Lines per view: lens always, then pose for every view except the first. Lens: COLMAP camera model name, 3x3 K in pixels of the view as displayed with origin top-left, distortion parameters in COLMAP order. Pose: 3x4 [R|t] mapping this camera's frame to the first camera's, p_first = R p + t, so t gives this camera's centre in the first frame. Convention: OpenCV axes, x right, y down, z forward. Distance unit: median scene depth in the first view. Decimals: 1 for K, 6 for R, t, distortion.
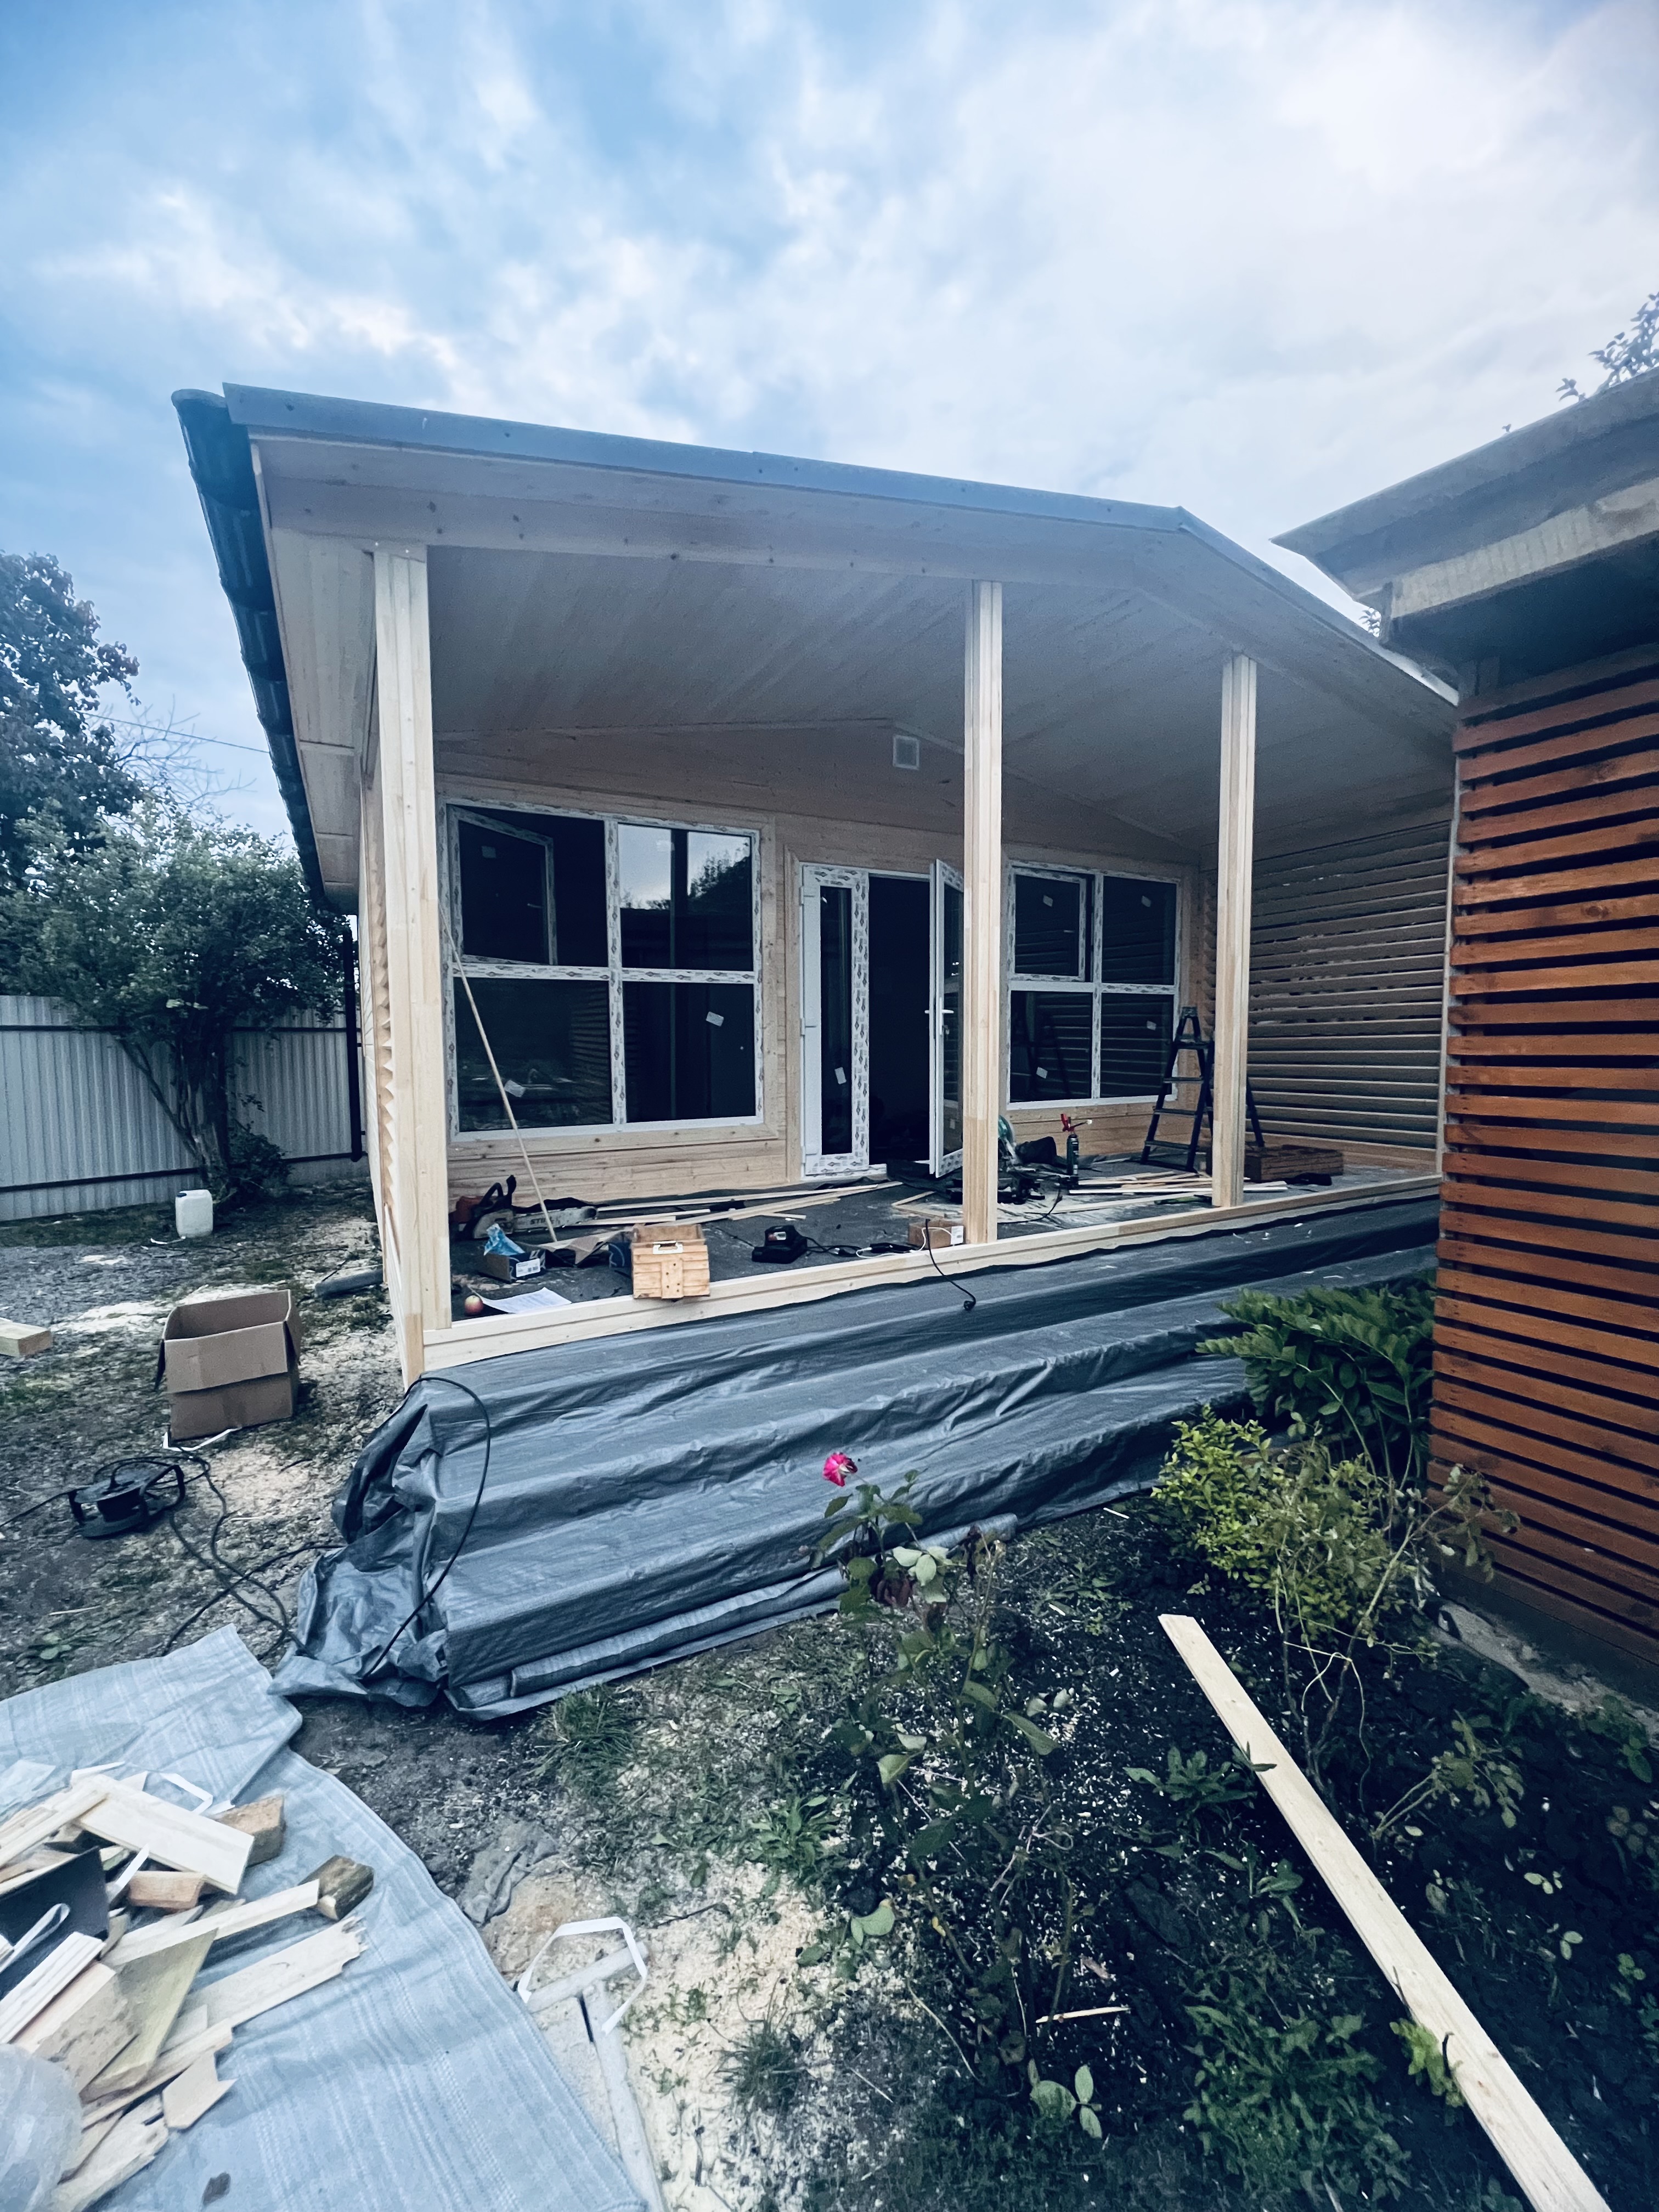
lens RADIAL K [[883.7, 0, 831.2], [0, 883.7, 1106.3], [0, 0, 1]] dist [-0.001682, -0.000106]
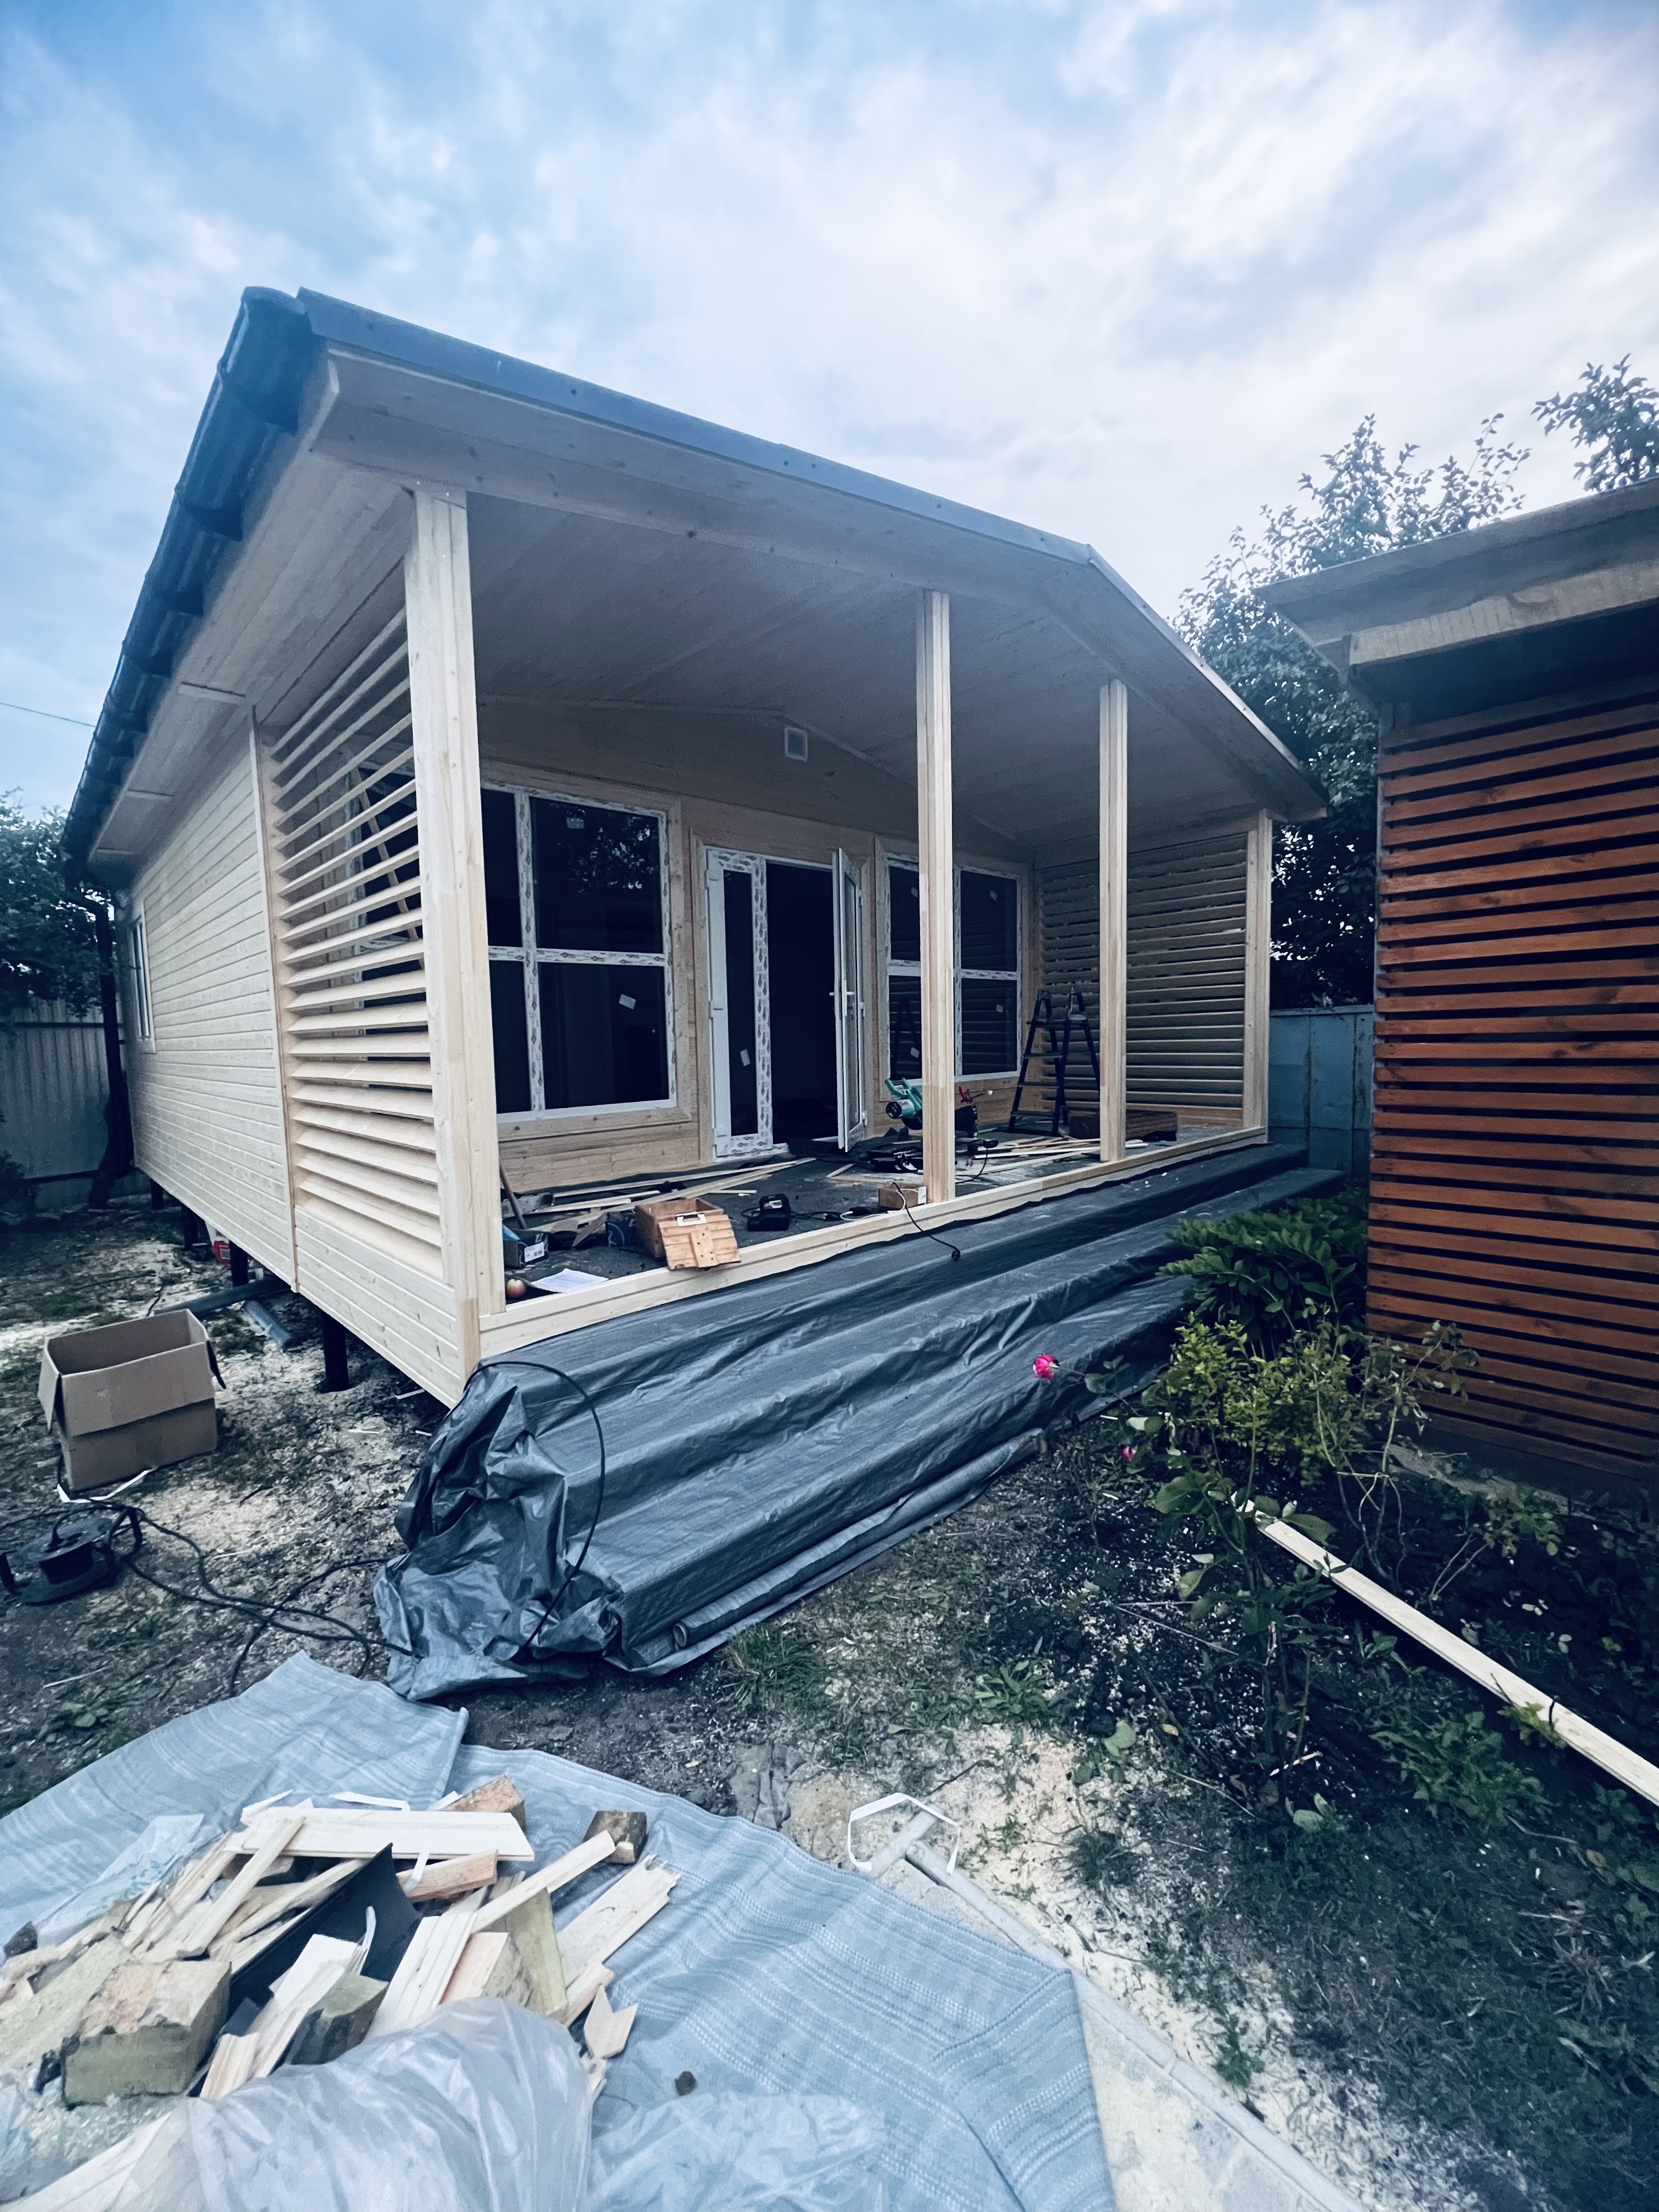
lens RADIAL K [[883.7, 0, 835.7], [0, 883.7, 1104.8], [0, 0, 1]] dist [-0.001682, -0.000106]
pose [[0.965206, -0.036304, 0.258956, -0.341393], [0.035288, 0.999340, 0.008572, 0.032316], [-0.259097, 0.000864, 0.965851, -0.023038]]
